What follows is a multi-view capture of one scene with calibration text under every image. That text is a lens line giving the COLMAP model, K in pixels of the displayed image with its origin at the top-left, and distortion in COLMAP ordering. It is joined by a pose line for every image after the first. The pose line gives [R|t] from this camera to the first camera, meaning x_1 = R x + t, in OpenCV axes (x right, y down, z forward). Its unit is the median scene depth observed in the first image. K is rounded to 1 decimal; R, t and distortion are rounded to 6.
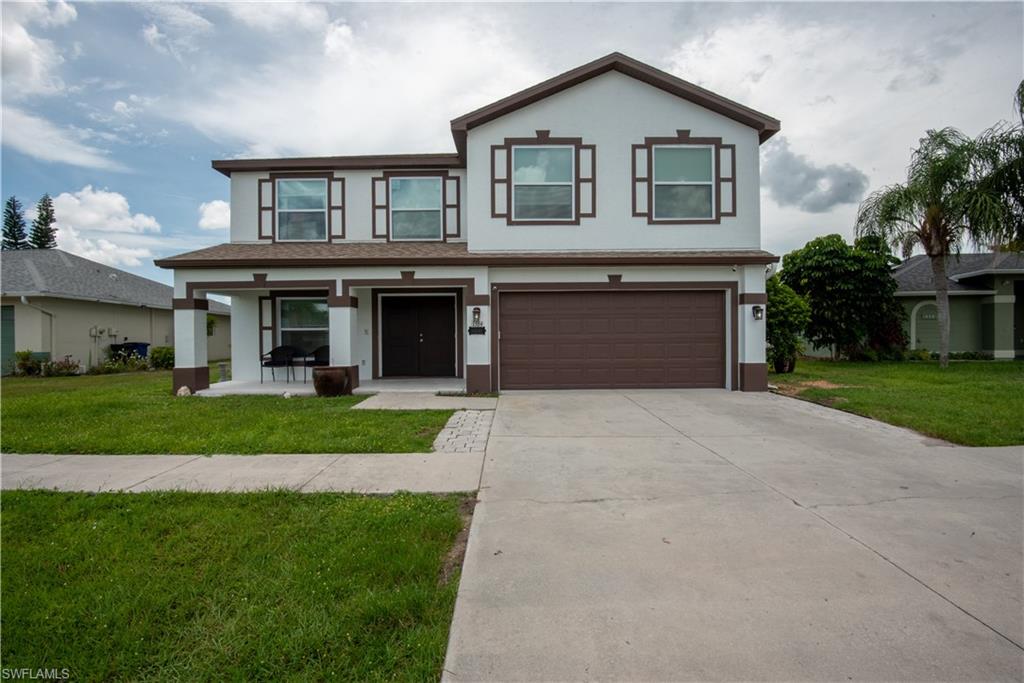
lens RADIAL K [[484.0, 0, 498.3], [0, 484.0, 340.7], [0, 0, 1]] dist [-0.024047, -0.009040]
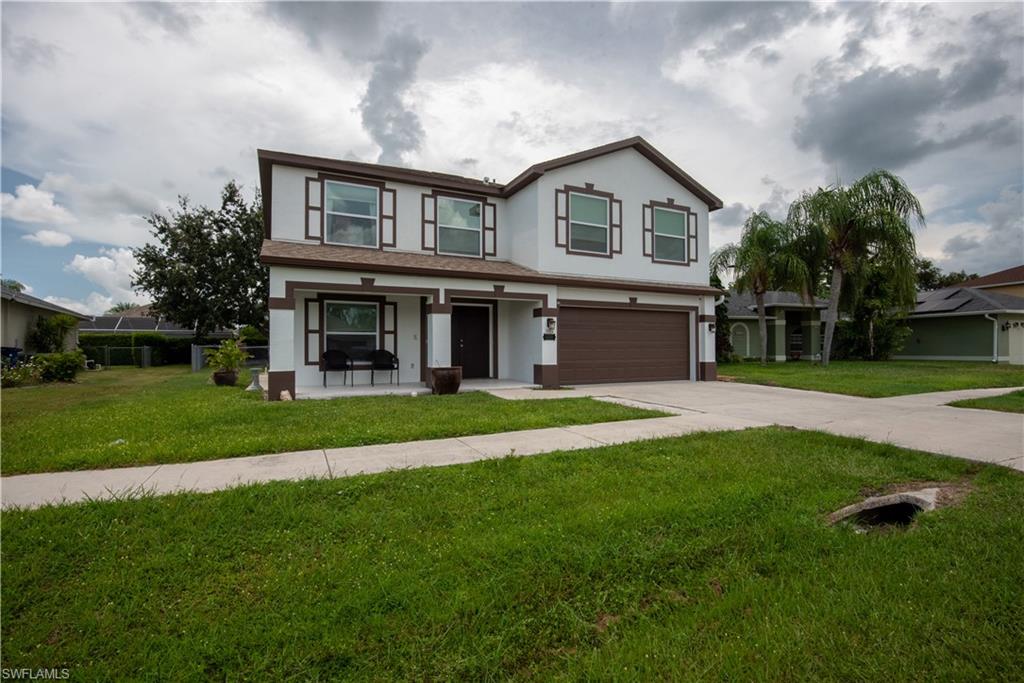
lens RADIAL K [[471.6, 0, 514.4], [0, 471.6, 336.8], [0, 0, 1]] dist [-0.019618, -0.000788]
pose [[0.892659, 0.015760, 0.450456, -0.649750], [-0.002744, 0.999560, -0.029533, 0.013868], [-0.450724, 0.025127, 0.892310, -0.027481]]
